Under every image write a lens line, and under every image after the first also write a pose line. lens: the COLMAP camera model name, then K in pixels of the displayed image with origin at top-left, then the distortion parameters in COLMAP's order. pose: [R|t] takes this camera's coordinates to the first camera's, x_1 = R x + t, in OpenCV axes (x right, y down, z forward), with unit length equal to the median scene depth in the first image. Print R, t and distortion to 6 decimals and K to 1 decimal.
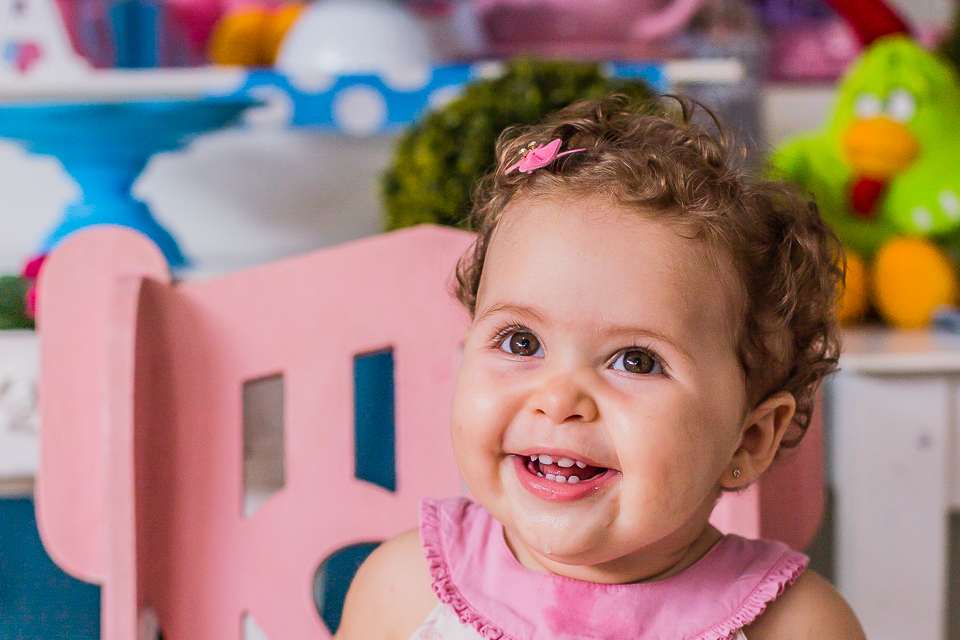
lens RADIAL K [[1434.2, 0, 480.3], [0, 1434.2, 319.1], [0, 0, 1]] dist [-0.053299, 0.000000]
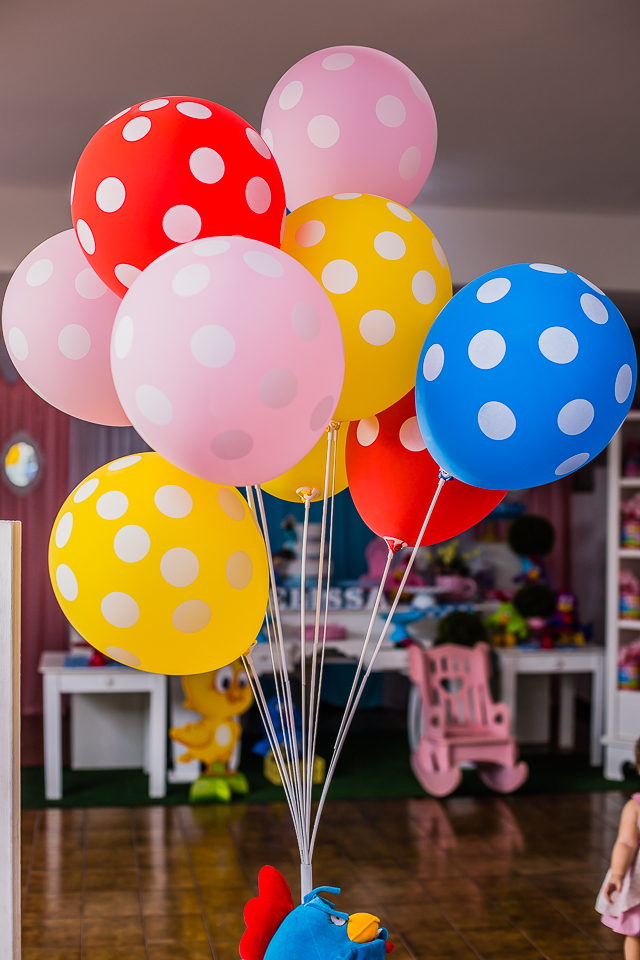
lens RADIAL K [[1434.2, 0, 320.6], [0, 1434.2, 485.1], [0, 0, 1]] dist [-0.053299, 0.000000]
pose [[0.990089, 0.022382, 0.138646, -1.566686], [-0.016707, 0.998980, -0.041959, -0.465295], [-0.139444, 0.039227, 0.989453, -5.737522]]
